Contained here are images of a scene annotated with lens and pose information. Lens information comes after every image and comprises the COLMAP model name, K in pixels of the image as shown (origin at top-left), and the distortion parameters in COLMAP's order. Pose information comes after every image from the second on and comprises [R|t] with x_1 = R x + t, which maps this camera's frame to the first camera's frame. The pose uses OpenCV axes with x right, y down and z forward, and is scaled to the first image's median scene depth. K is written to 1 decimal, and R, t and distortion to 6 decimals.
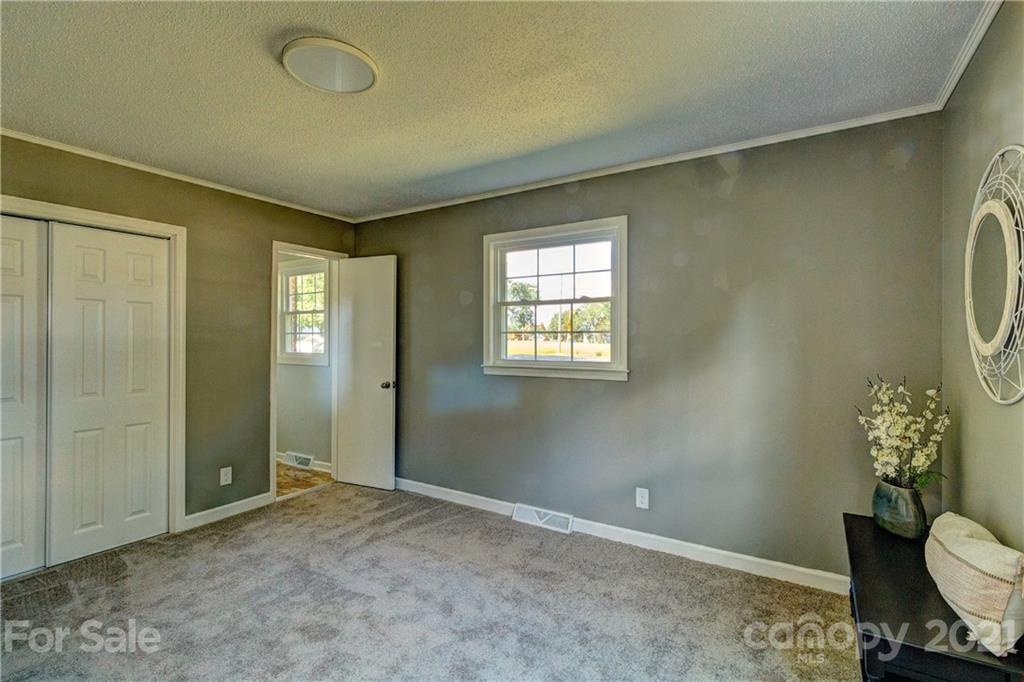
lens RADIAL K [[471.5, 0, 516.5], [0, 471.5, 340.1], [0, 0, 1]] dist [-0.000013, -0.002433]
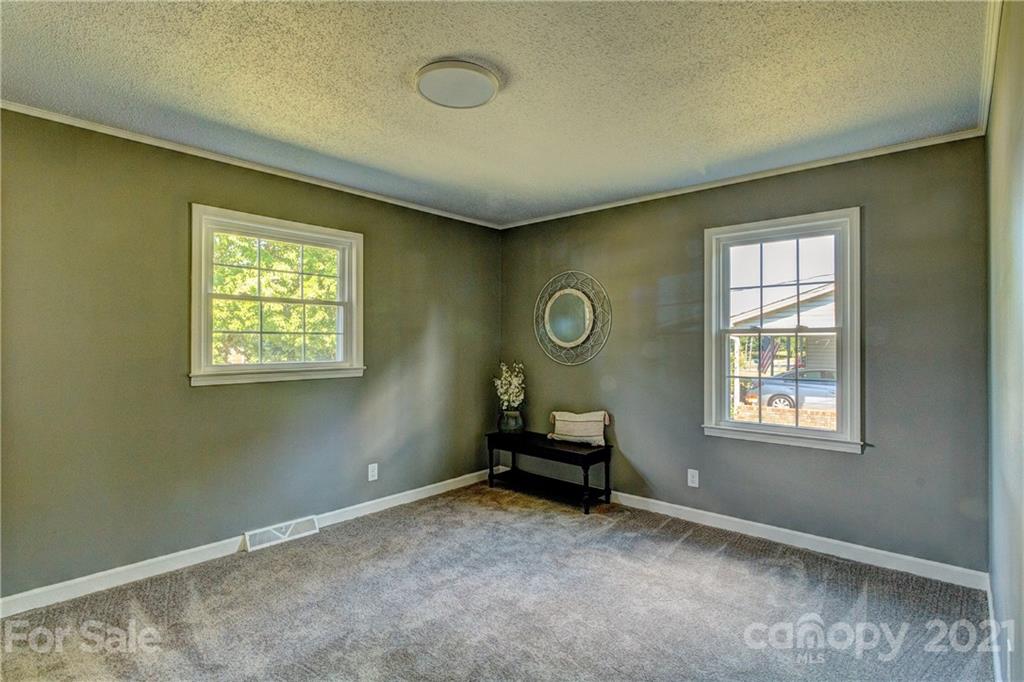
lens RADIAL K [[521.5, 0, 515.9], [0, 521.5, 337.6], [0, 0, 1]] dist [-0.001214, -0.000423]
pose [[0.159273, -0.006283, 0.987215, -0.923018], [-0.004974, 0.999962, 0.007167, -0.018552], [-0.987222, -0.006052, 0.159236, 0.399318]]
